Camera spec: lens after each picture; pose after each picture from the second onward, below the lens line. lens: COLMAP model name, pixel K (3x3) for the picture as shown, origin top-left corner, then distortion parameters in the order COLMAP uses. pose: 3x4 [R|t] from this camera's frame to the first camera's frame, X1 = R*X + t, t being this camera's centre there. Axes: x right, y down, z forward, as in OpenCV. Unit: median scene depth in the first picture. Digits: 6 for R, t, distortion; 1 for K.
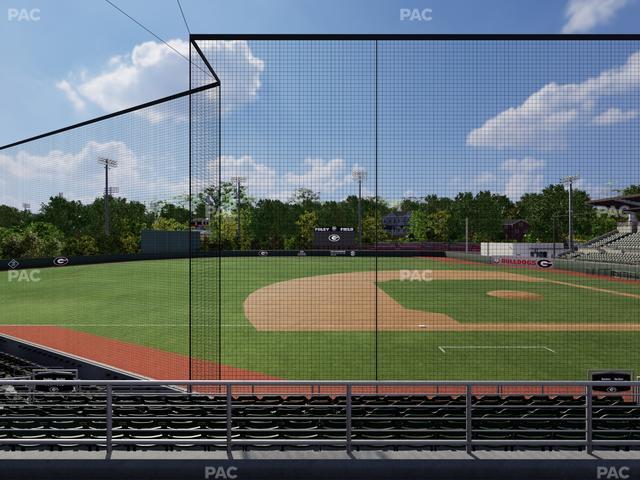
lens RADIAL K [[322.0, 0, 318.5], [0, 322.0, 241.1], [0, 0, 1]] dist [0.001838, 0.000087]
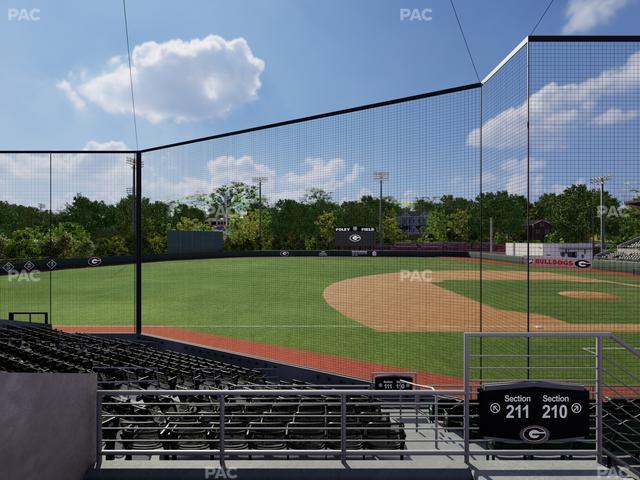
lens RADIAL K [[322.0, 0, 318.9], [0, 322.0, 239.3], [0, 0, 1]] dist [0.001838, 0.000087]
pose [[0.999996, 0.000180, 0.002698, -0.066377], [-0.000164, 0.999983, -0.005859, -0.000327], [-0.002699, 0.005859, 0.999979, 0.001680]]
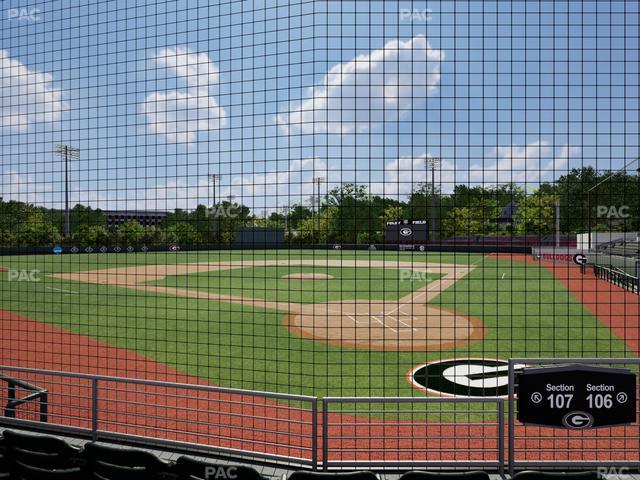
lens RADIAL K [[322.0, 0, 320.0], [0, 322.0, 238.7], [0, 0, 1]] dist [0.001838, 0.000087]
pose [[0.854089, -0.001486, -0.520125, 0.325299], [-0.002191, 0.999977, -0.006455, 0.016810], [0.520123, 0.006653, 0.854066, 0.059504]]
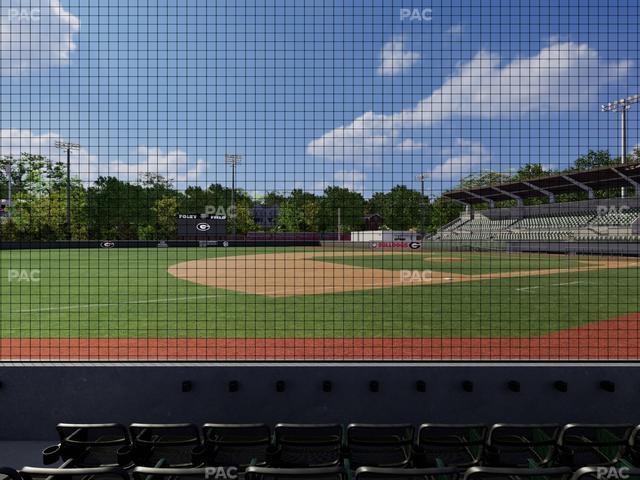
lens RADIAL K [[322.0, 0, 319.3], [0, 322.0, 239.9], [0, 0, 1]] dist [0.001838, 0.000087]
pose [[0.890199, 0.001195, 0.455571, -0.069345], [0.001556, 0.999983, -0.005665, 0.031489], [-0.455570, 0.005752, 0.890181, 0.074300]]
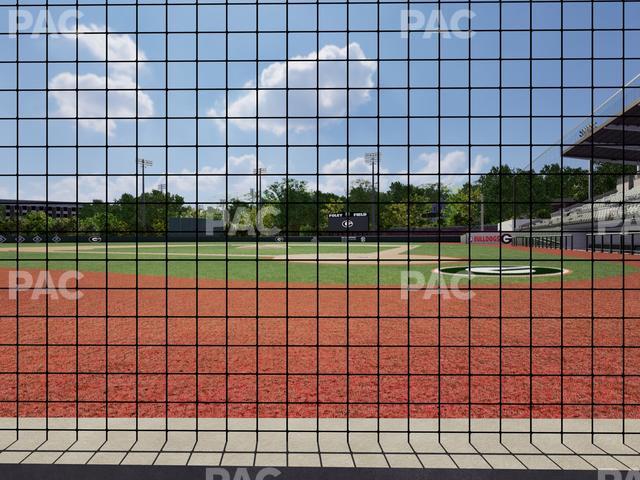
lens RADIAL K [[322.0, 0, 319.5], [0, 322.0, 239.5], [0, 0, 1]] dist [0.001838, 0.000087]
pose [[0.938328, -0.000098, -0.345748, 0.304000], [-0.001903, 0.999983, -0.005448, 0.042484], [0.345742, 0.005769, 0.938312, 0.062534]]
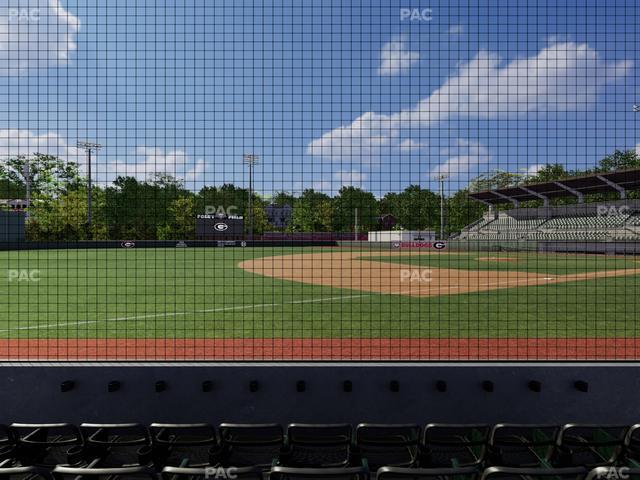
lens RADIAL K [[322.0, 0, 318.8], [0, 322.0, 239.9], [0, 0, 1]] dist [0.001838, 0.000087]
pose [[0.889946, 0.001273, 0.456063, -0.113803], [0.001566, 0.999982, -0.005847, 0.031423], [-0.456063, 0.005918, 0.889928, 0.097026]]
